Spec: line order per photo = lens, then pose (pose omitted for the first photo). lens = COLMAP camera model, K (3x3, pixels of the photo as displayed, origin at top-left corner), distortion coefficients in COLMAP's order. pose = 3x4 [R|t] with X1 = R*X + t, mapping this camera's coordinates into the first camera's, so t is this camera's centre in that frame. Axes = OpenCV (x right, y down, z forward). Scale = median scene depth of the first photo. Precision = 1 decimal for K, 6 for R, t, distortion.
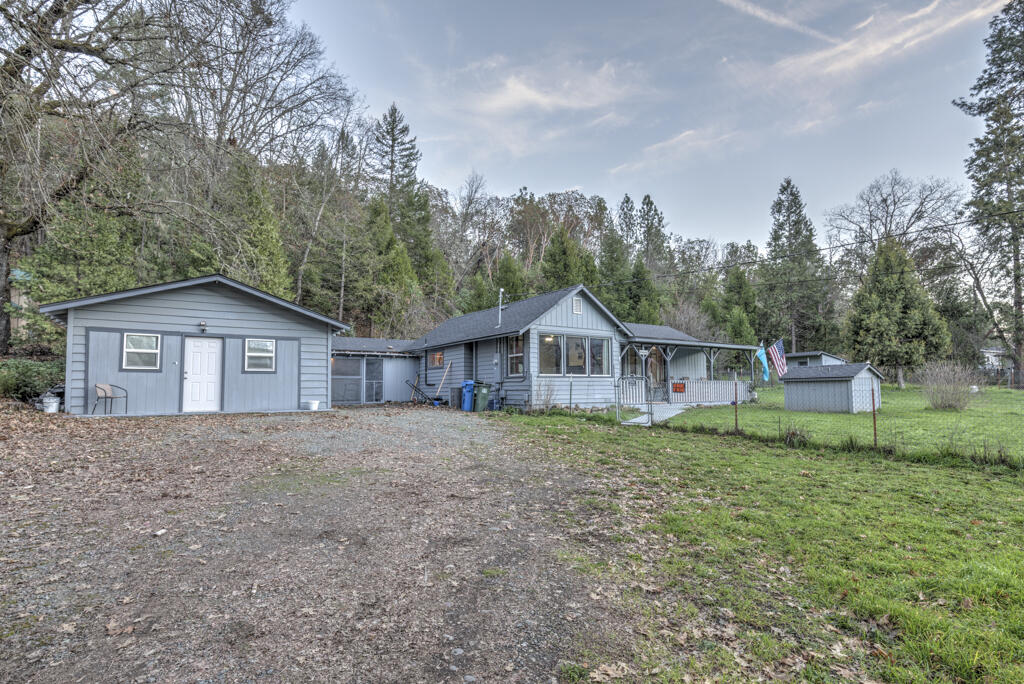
lens RADIAL K [[519.1, 0, 512.0], [0, 519.1, 342.0], [0, 0, 1]] dist [-0.001208, -0.000493]
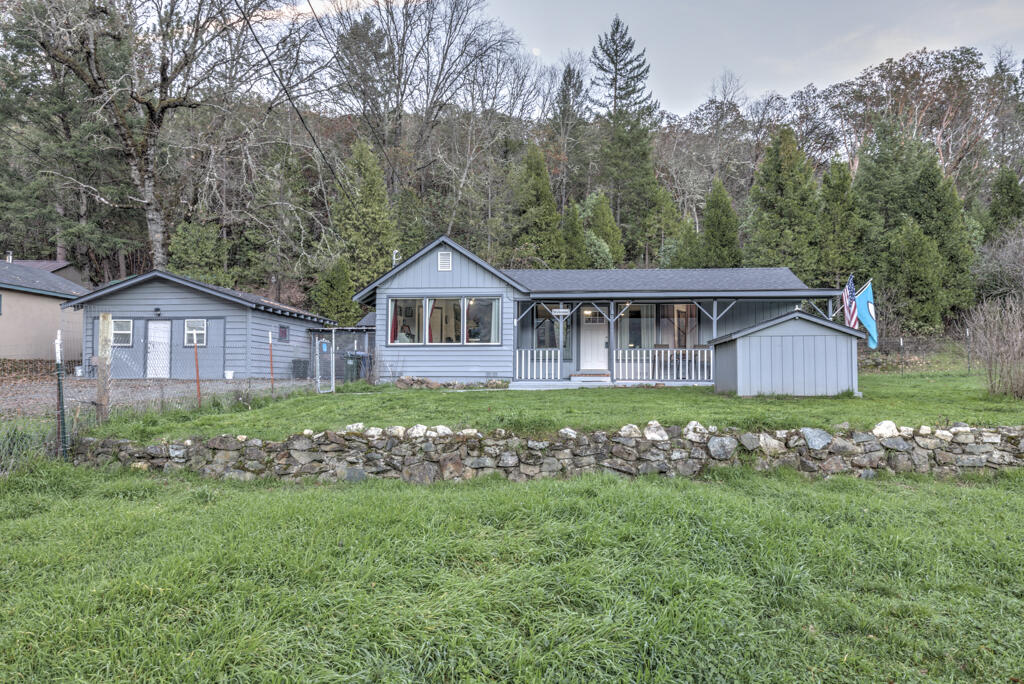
lens RADIAL K [[666.5, 0, 520.1], [0, 666.5, 345.2], [0, 0, 1]] dist [0.003549, -0.000290]
pose [[0.768322, -0.021846, -0.639690, 0.914891], [0.051242, 0.998309, 0.027452, 0.042858], [0.638009, -0.053871, 0.768143, 0.244853]]
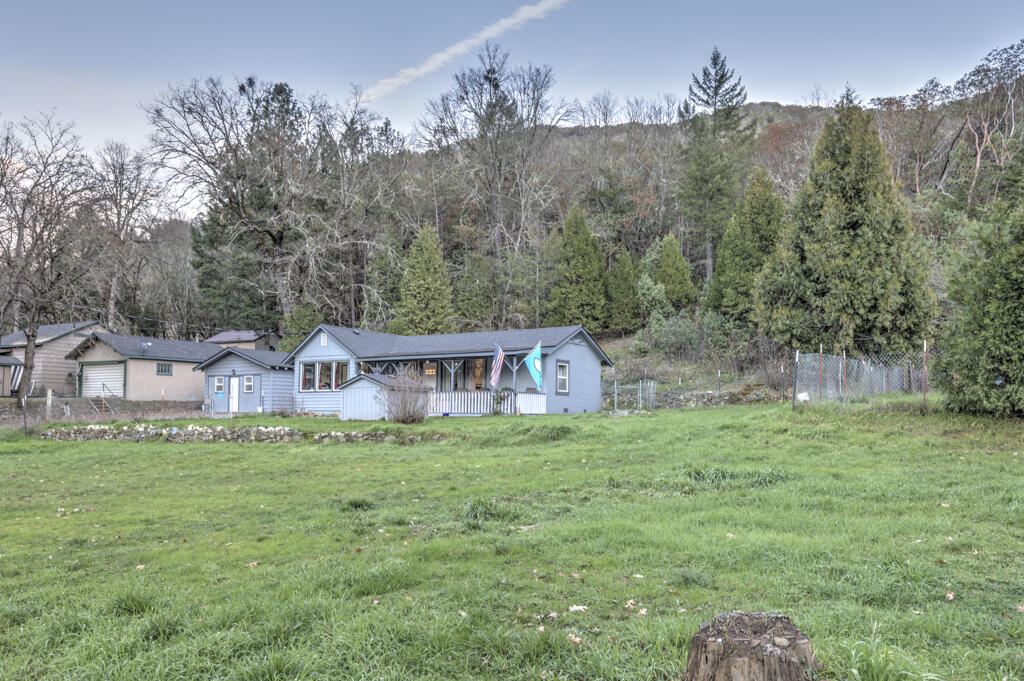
lens RADIAL K [[801.6, 0, 512.0], [0, 801.6, 340.5], [0, 0, 1]] dist [0.001147, 0.000171]
pose [[0.368881, -0.076329, -0.926337, 2.263898], [0.078046, 0.995646, -0.050961, 0.078431], [0.926194, -0.053498, 0.373232, 0.677462]]
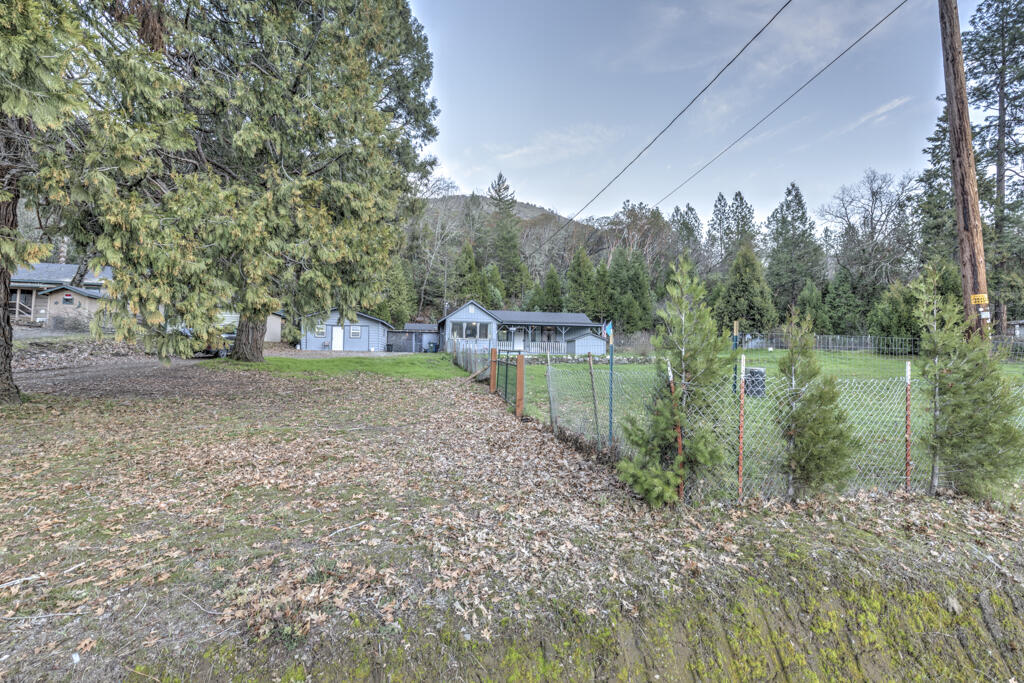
lens RADIAL K [[463.2, 0, 512.0], [0, 463.2, 341.5], [0, 0, 1]] dist [0.000217, 0.000134]
pose [[0.904464, -0.002665, -0.426542, 1.188354], [0.021811, 0.998961, 0.040008, -0.004486], [0.425993, -0.045489, 0.903582, -0.816004]]
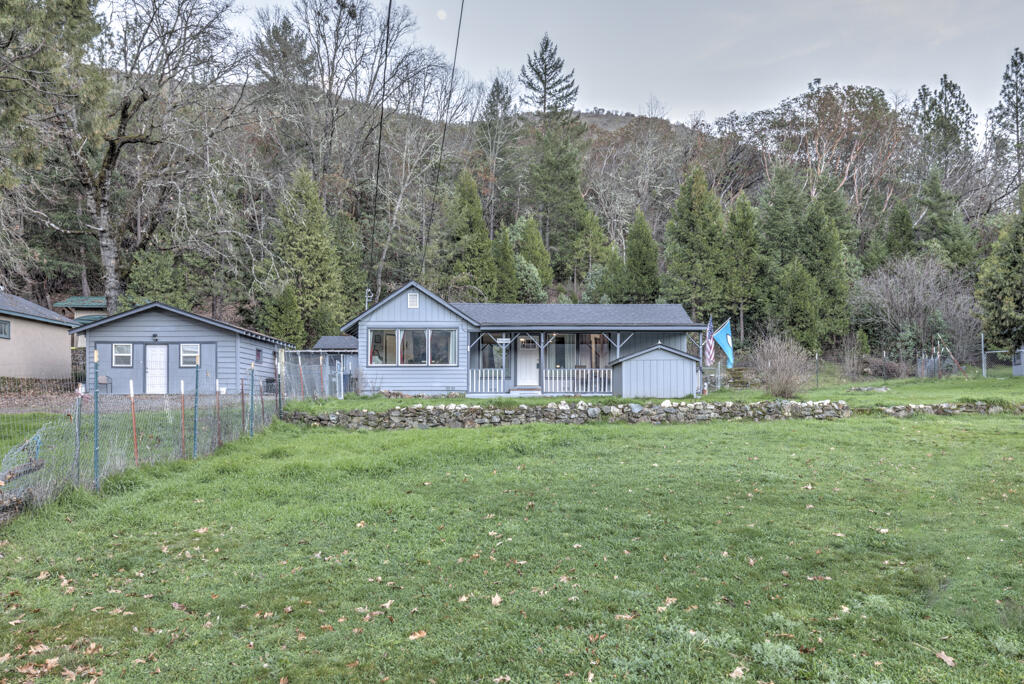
lens RADIAL K [[809.4, 0, 513.2], [0, 809.4, 384.5], [0, 0, 1]] dist [0.000212, -0.002662]
pose [[0.830785, -0.009418, -0.556514, 1.242940], [0.047731, 0.997379, 0.054376, 0.022723], [0.554543, -0.071737, 0.829057, -0.291696]]
